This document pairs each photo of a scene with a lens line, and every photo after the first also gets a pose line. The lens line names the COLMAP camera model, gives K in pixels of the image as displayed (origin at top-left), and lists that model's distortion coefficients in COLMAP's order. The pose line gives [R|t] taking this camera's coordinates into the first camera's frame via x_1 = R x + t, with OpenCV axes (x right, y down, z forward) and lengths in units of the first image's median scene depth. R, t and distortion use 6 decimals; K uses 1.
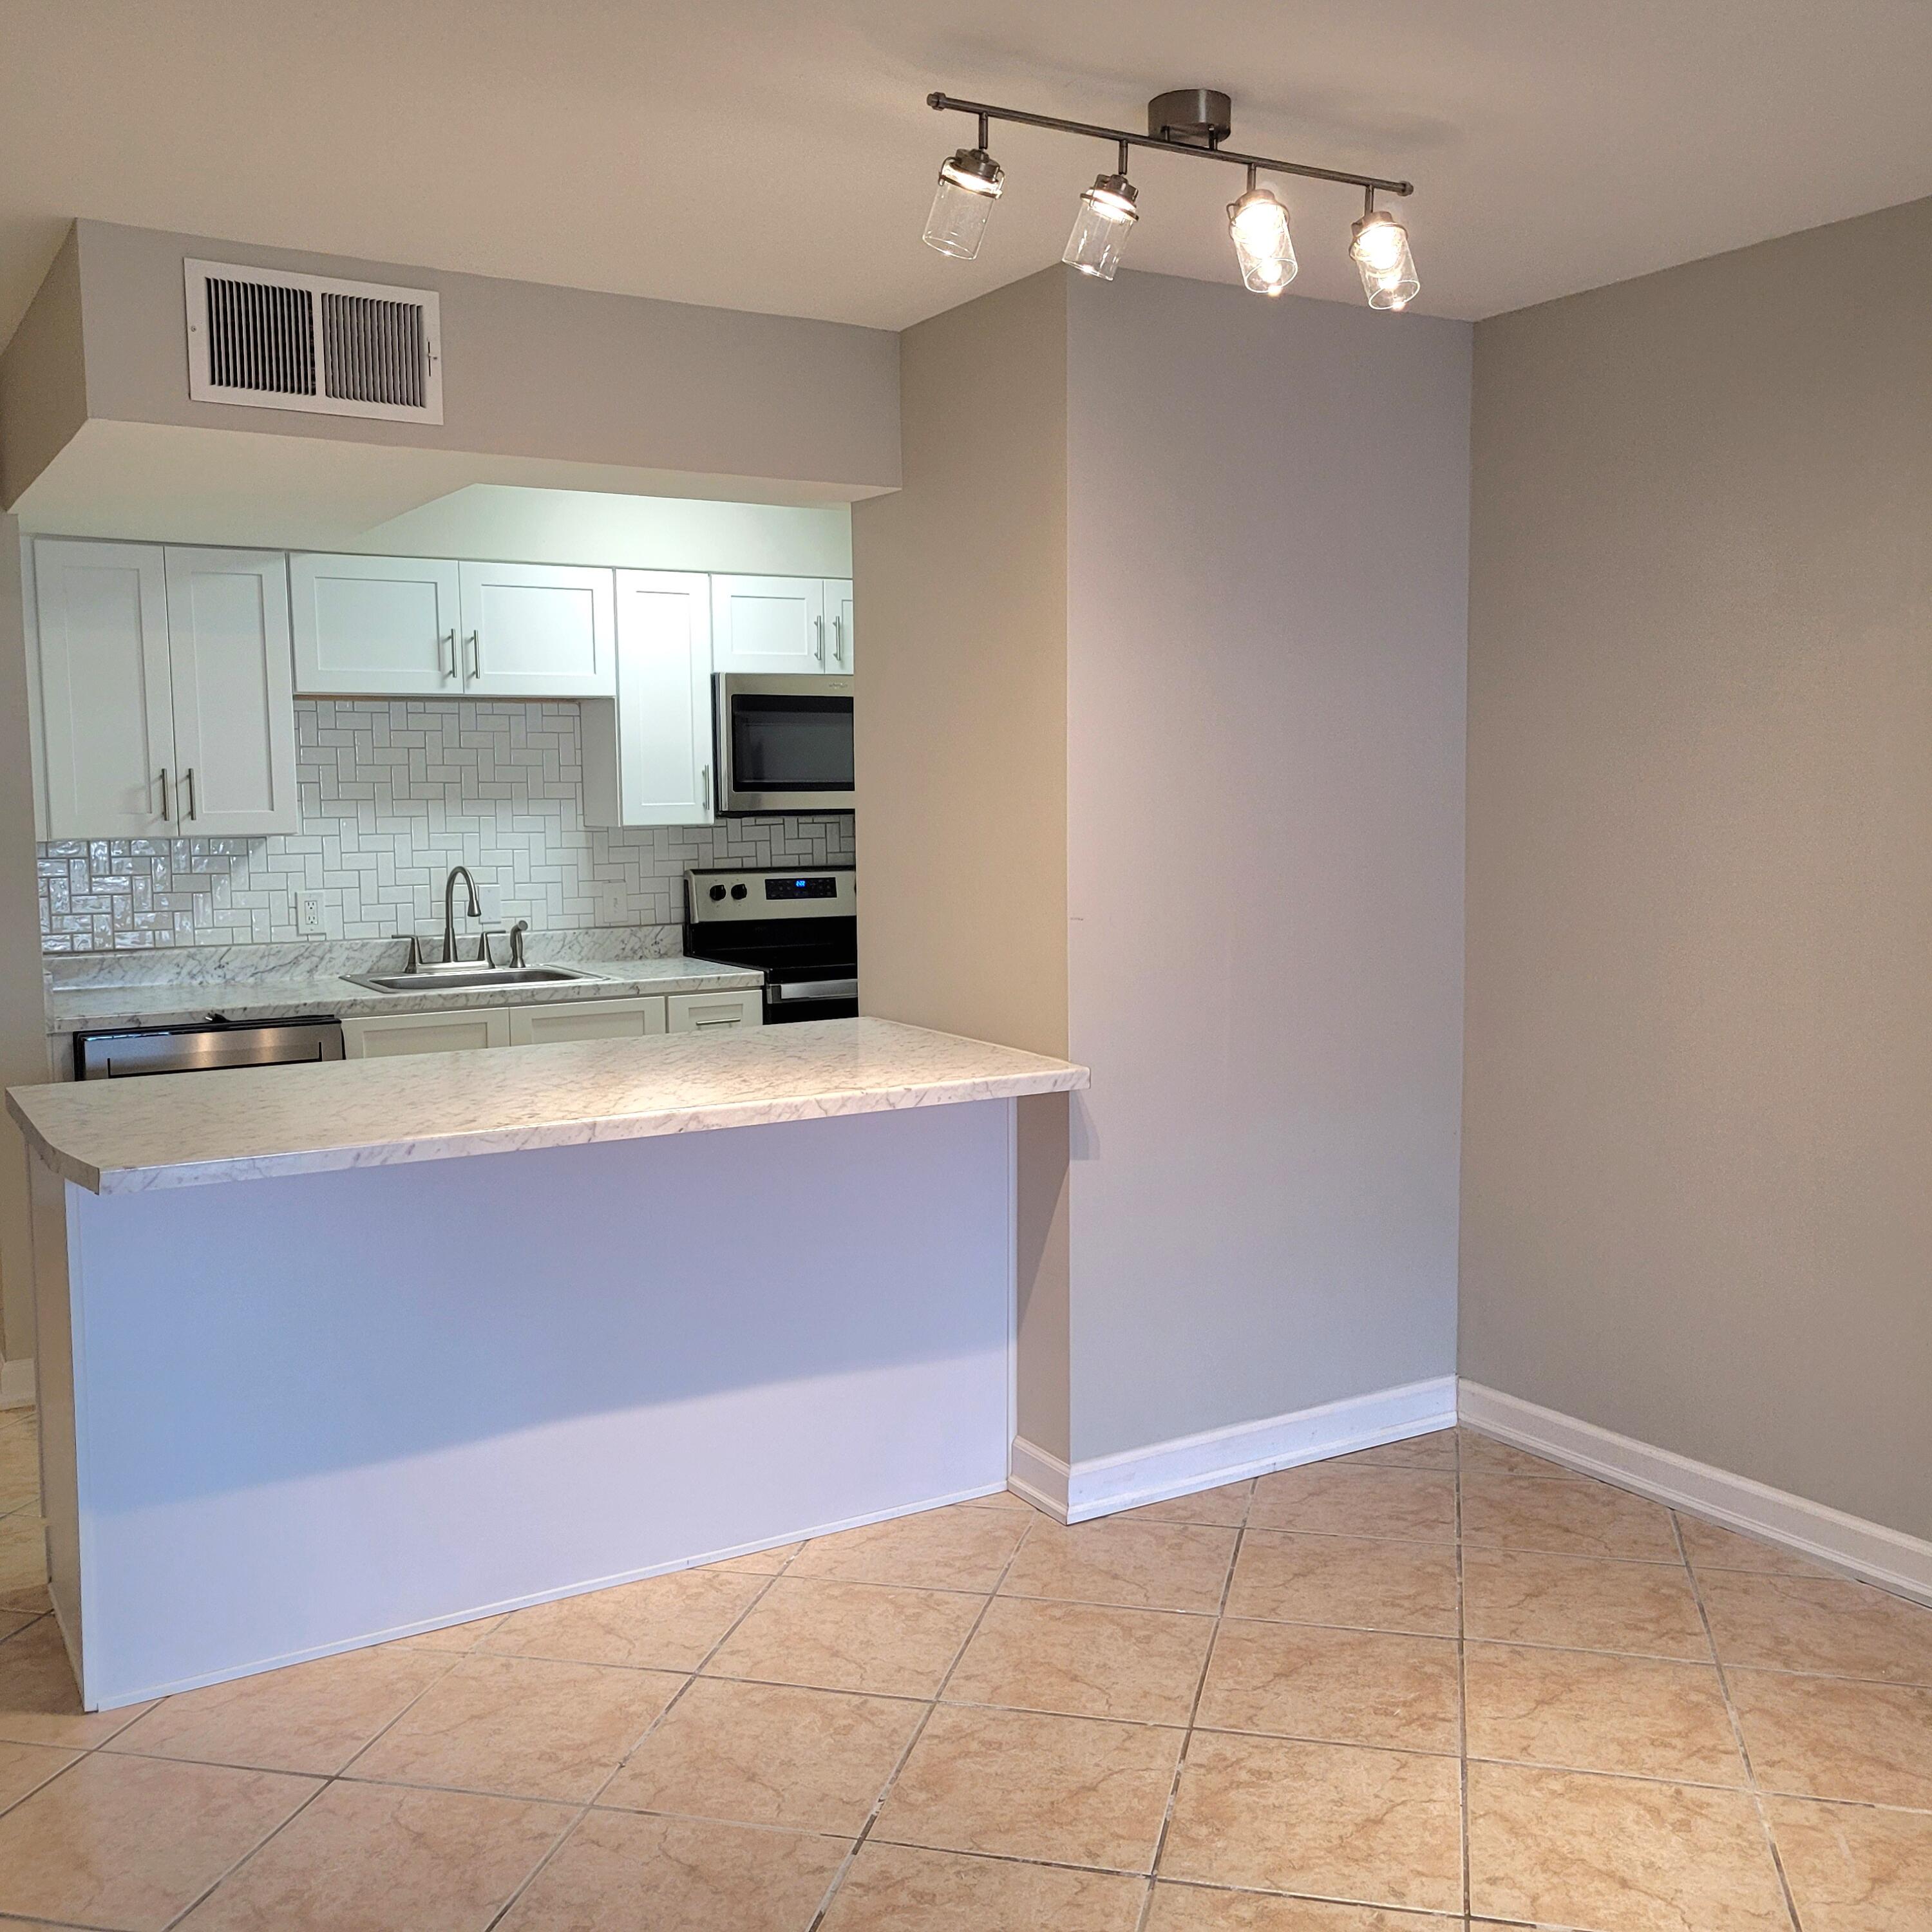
lens RADIAL K [[1925.1, 0, 966.3], [0, 1925.1, 900.7], [0, 0, 1]] dist [0.050880, -0.017374]
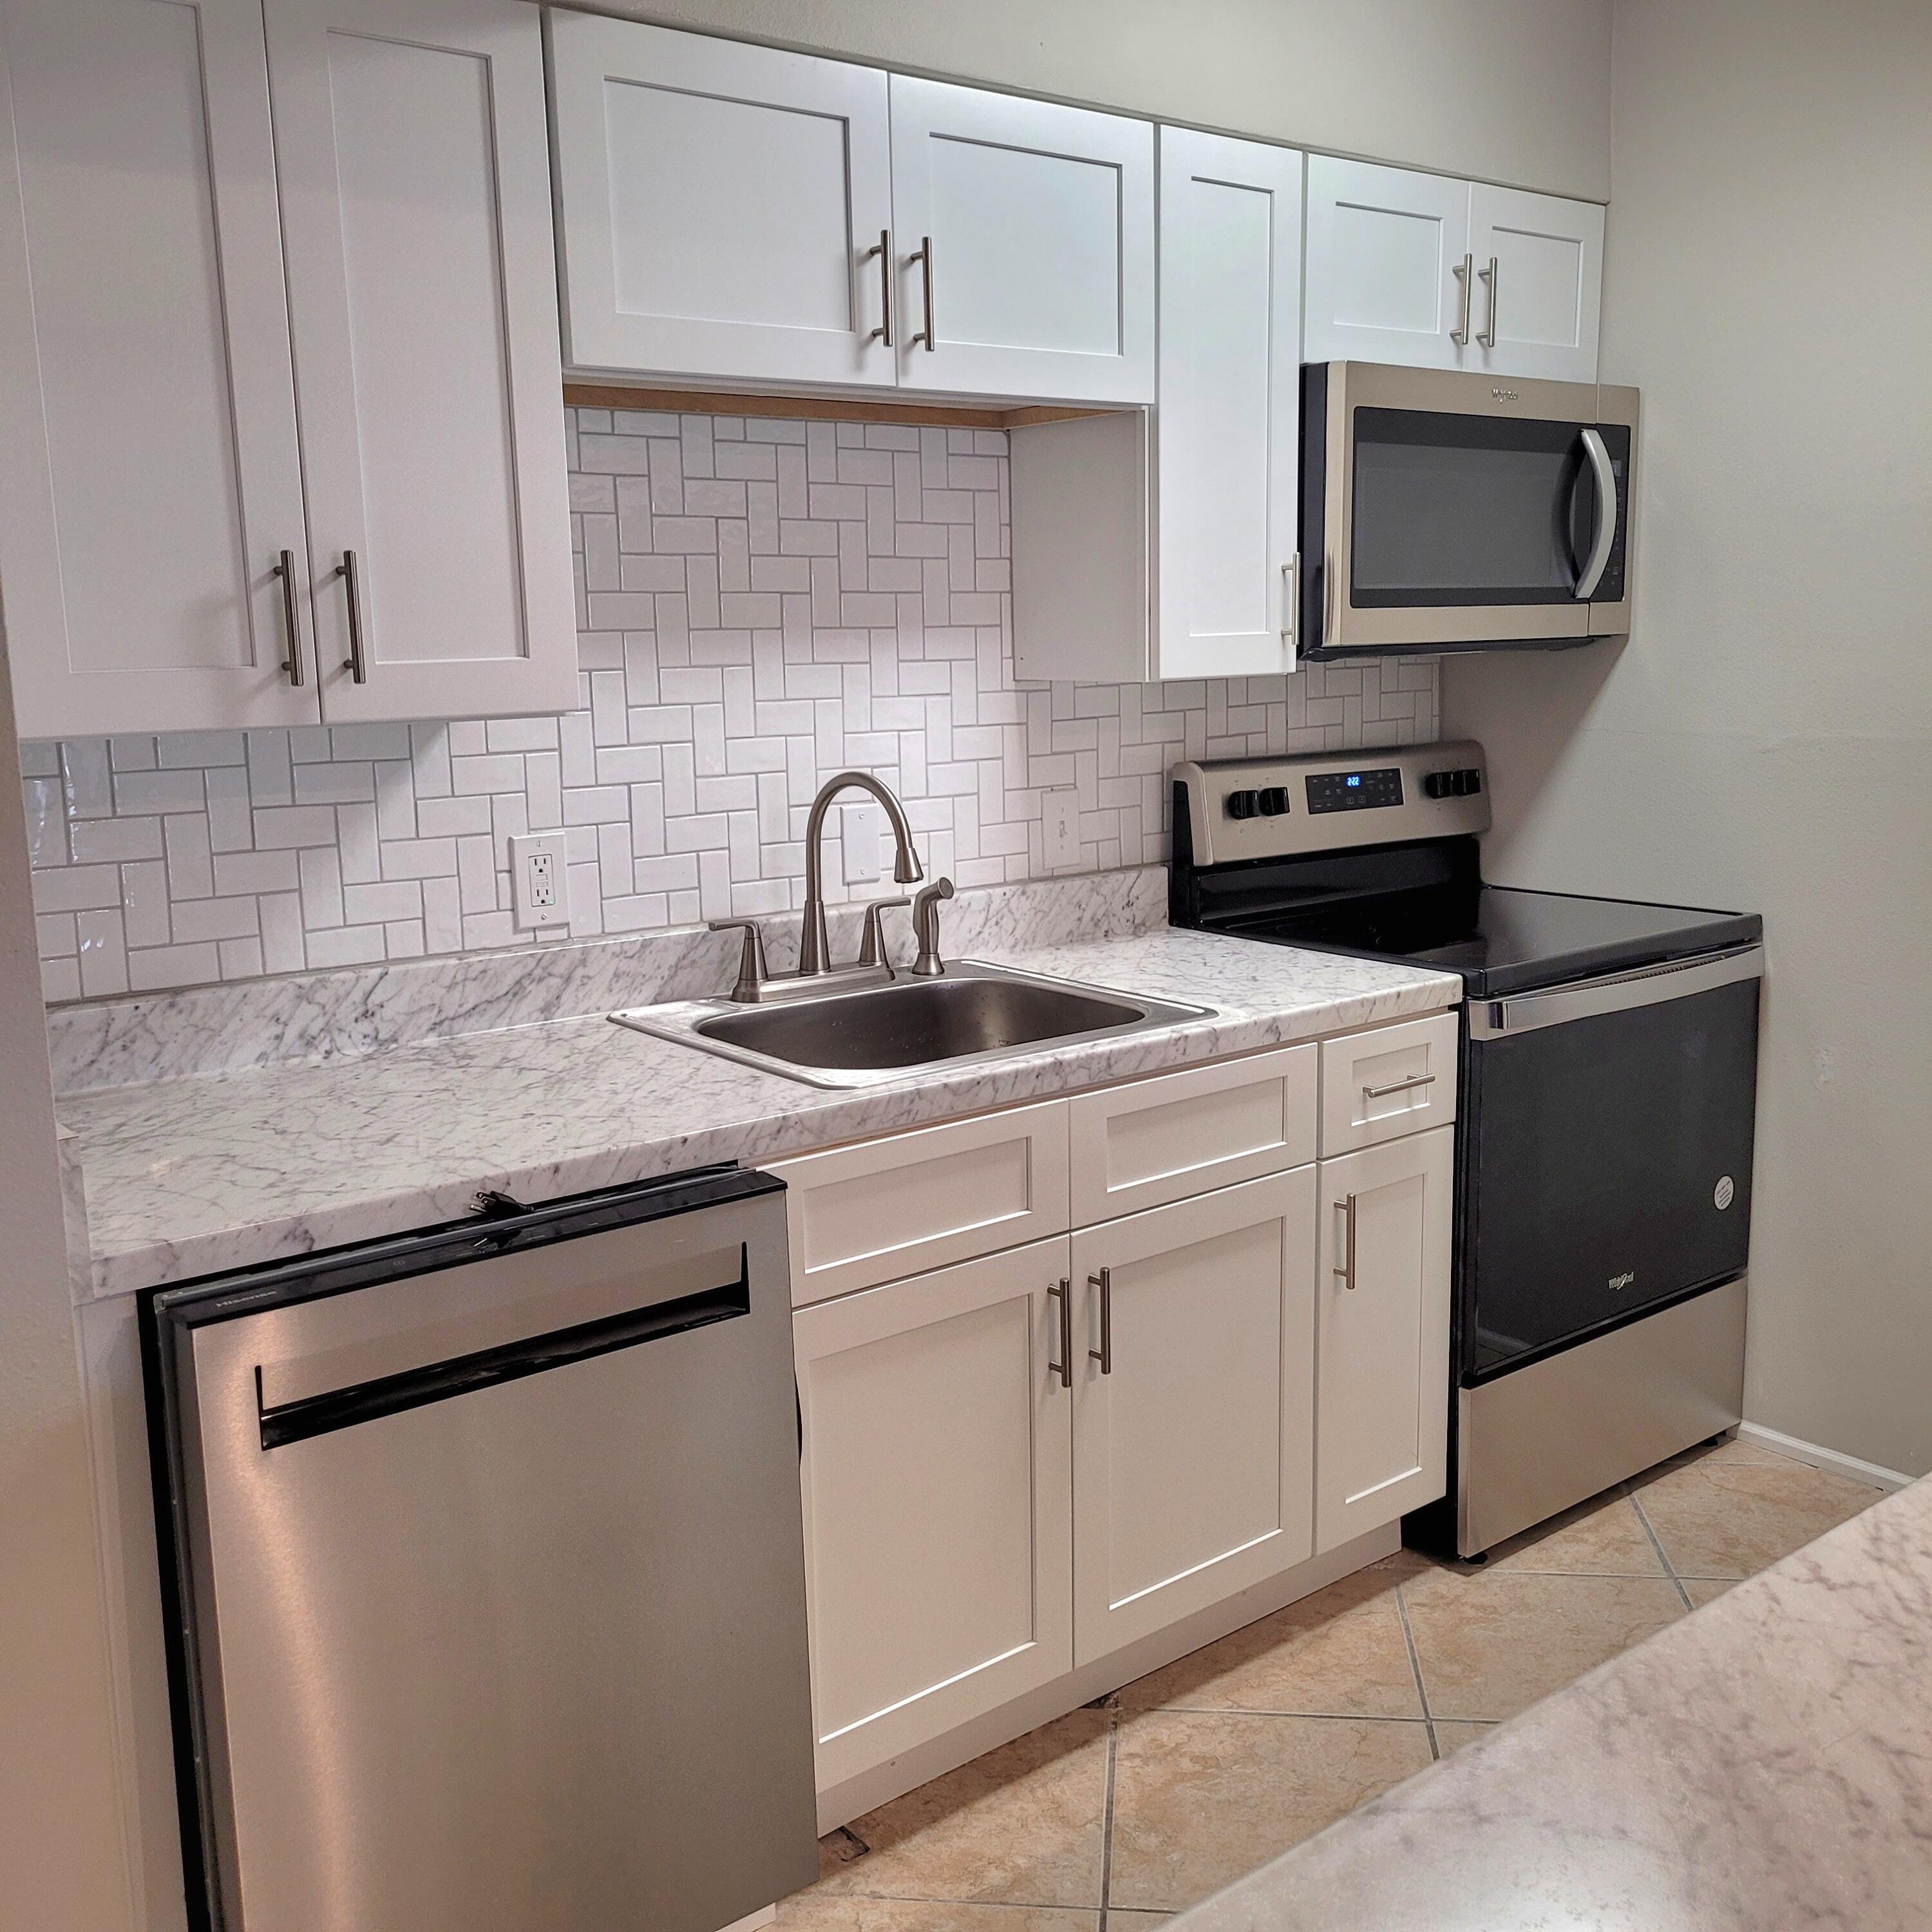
lens RADIAL K [[1934.7, 0, 960.3], [0, 1934.7, 917.4], [0, 0, 1]] dist [0.061605, -0.025411]
pose [[0.991116, -0.027242, 0.130182, -0.308226], [0.014929, 0.995400, 0.094640, -0.027749], [-0.132161, -0.091855, 0.986963, 0.548329]]
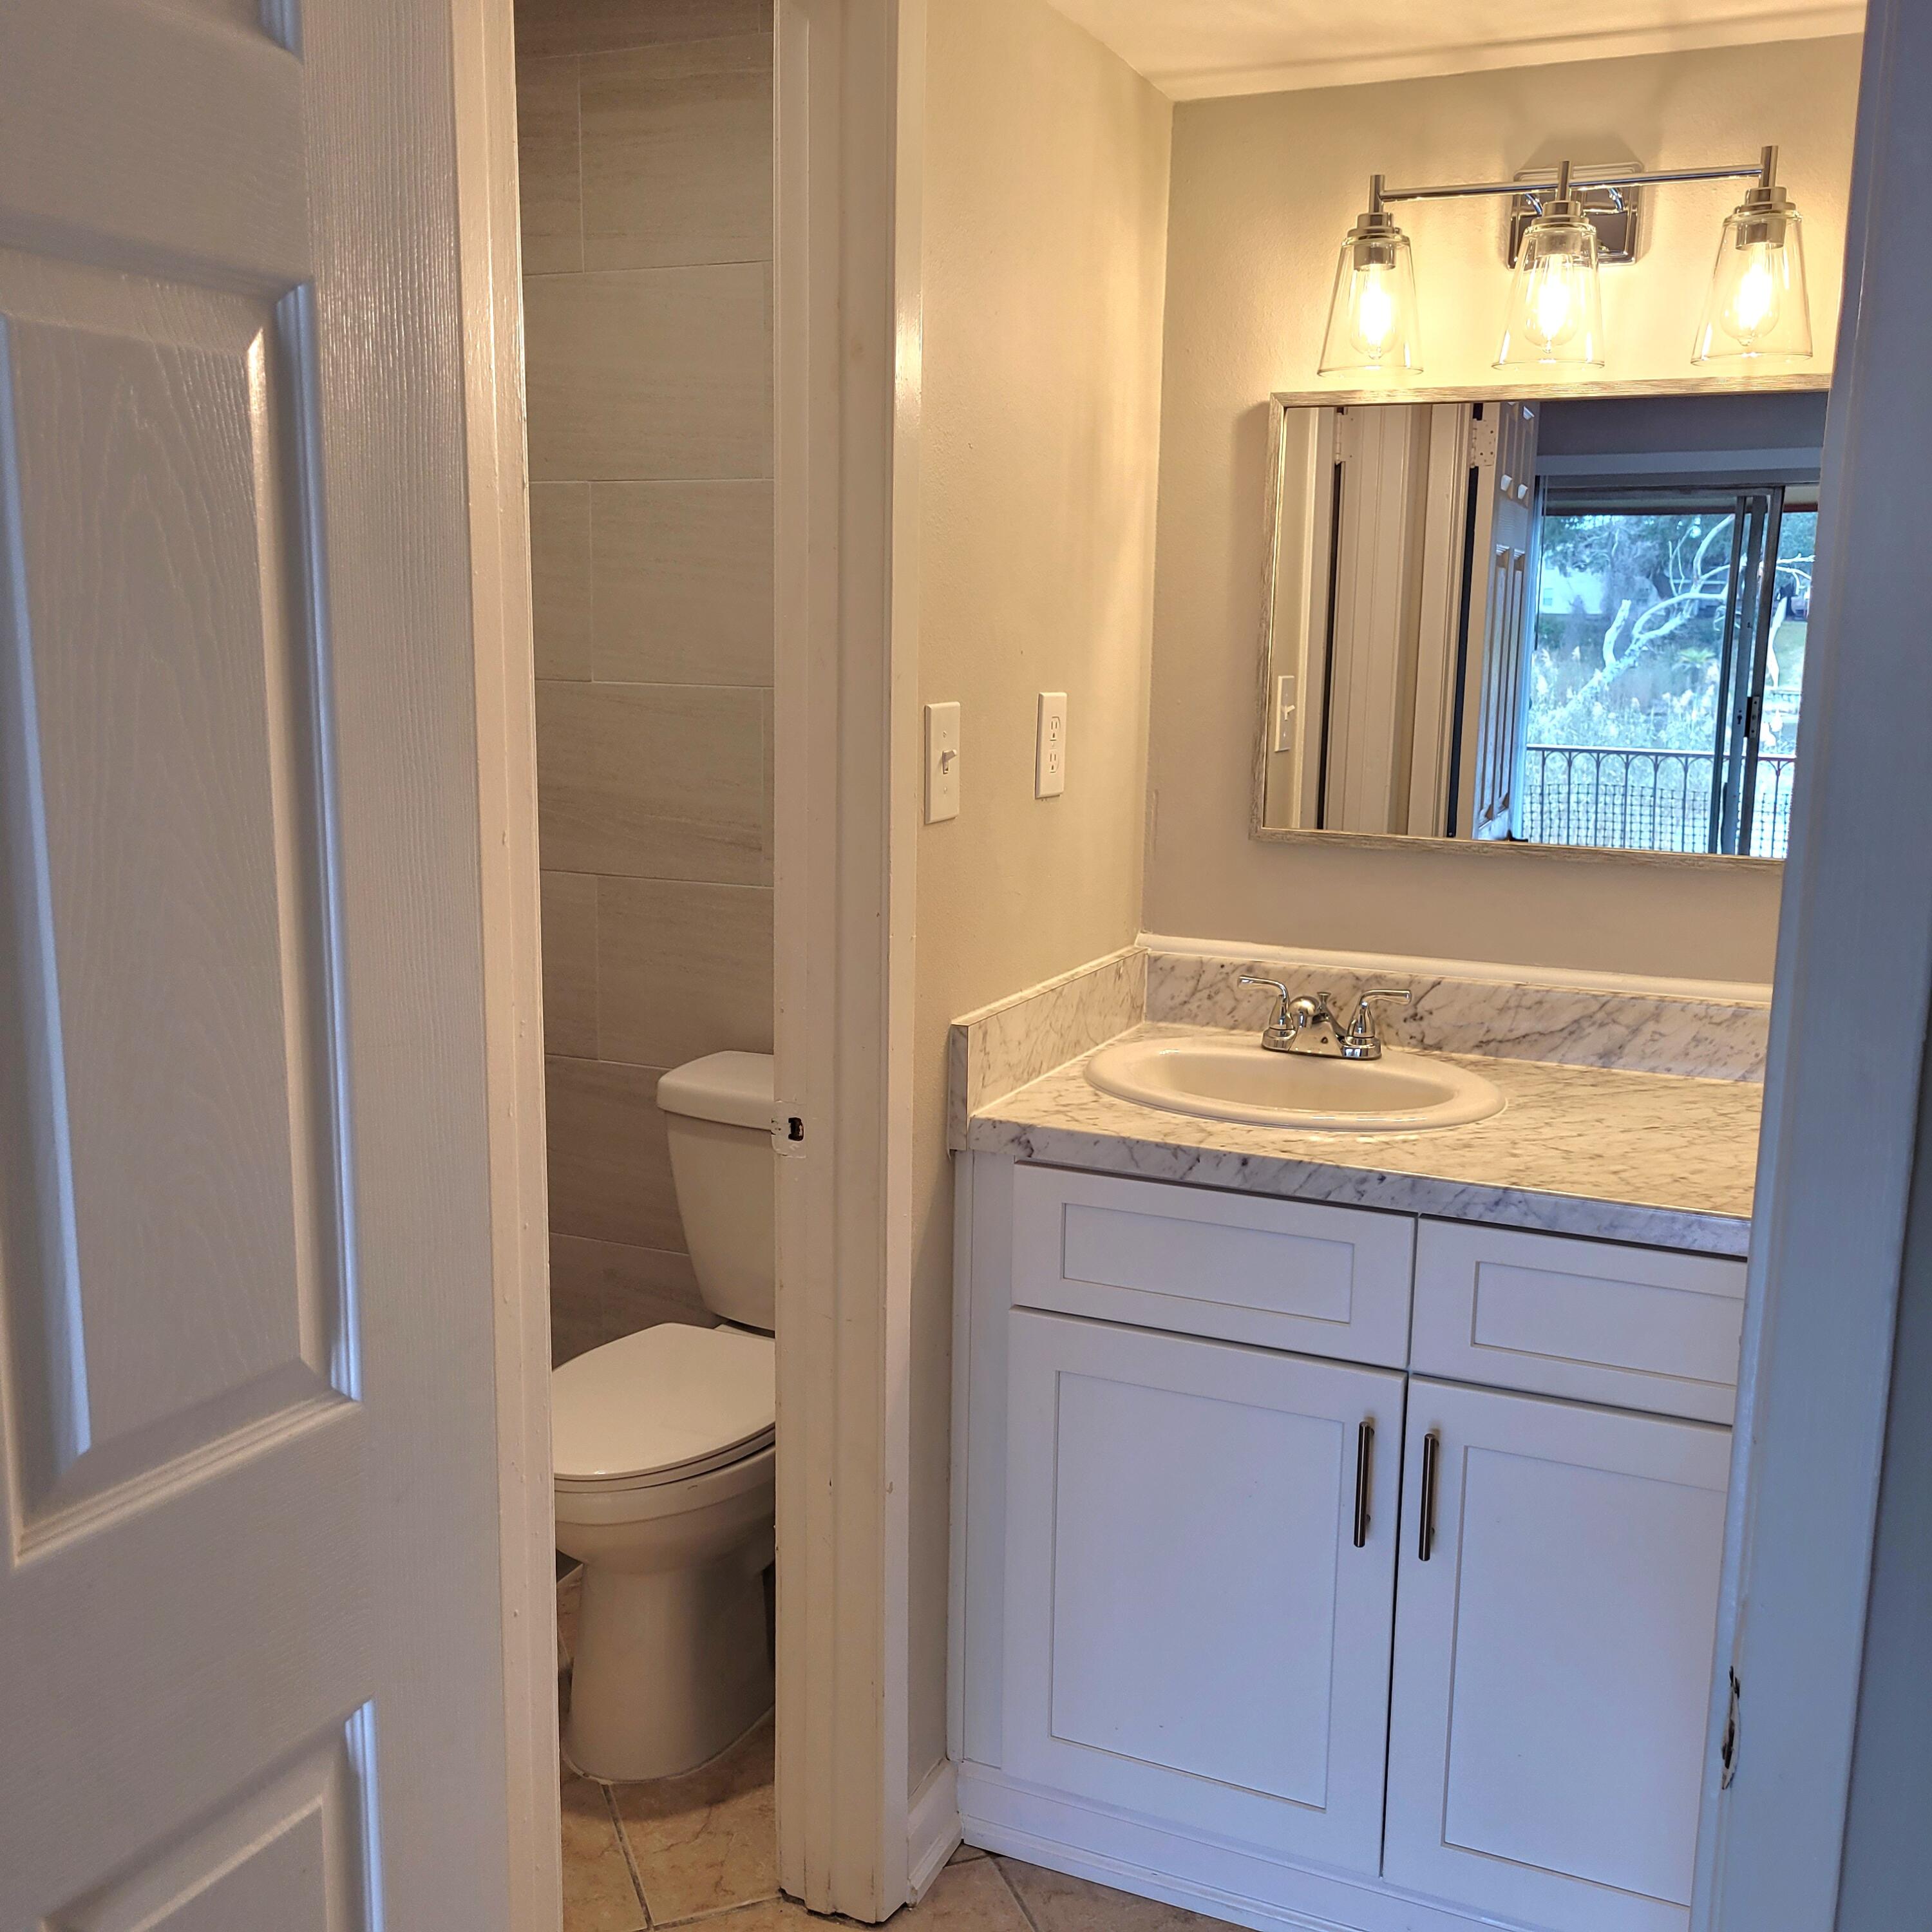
lens RADIAL K [[1940.3, 0, 959.3], [0, 1940.3, 1005.8], [0, 0, 1]] dist [0.071062, -0.126587]
pose [[0.560326, 0.170867, -0.810456, -0.063313], [-0.067918, 0.984673, 0.160640, -0.037278], [0.825483, -0.034966, 0.563343, 0.642375]]
